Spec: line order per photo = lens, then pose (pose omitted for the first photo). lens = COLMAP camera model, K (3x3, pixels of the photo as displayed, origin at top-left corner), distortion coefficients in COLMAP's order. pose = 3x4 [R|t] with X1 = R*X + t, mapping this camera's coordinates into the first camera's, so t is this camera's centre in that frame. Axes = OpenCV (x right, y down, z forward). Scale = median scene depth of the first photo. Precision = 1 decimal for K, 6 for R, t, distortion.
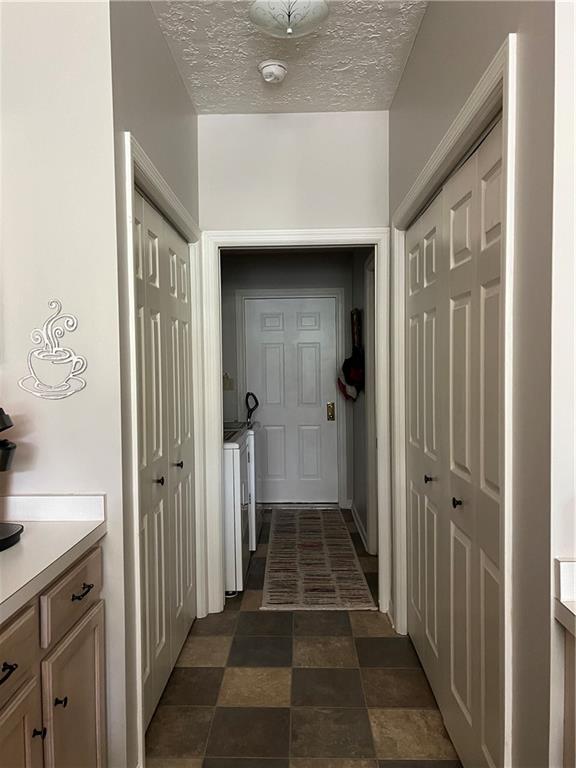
lens RADIAL K [[581.3, 0, 281.8], [0, 581.3, 379.0], [0, 0, 1]] dist [0.077996, -0.082567]
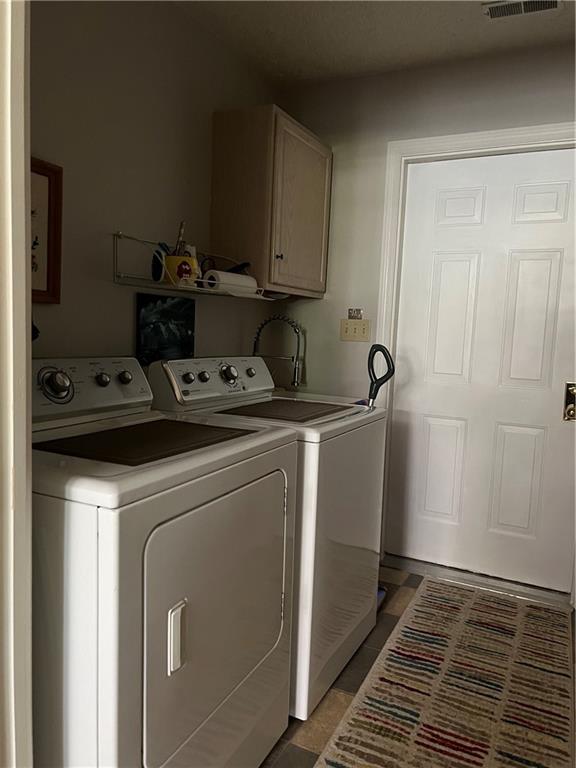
lens RADIAL K [[581.3, 0, 291.1], [0, 581.3, 389.3], [0, 0, 1]] dist [0.077996, -0.082567]
pose [[0.910341, 0.097446, -0.402223, 0.075697], [-0.067990, 0.993894, 0.086908, 0.022929], [0.408236, -0.051769, 0.911407, 0.534046]]
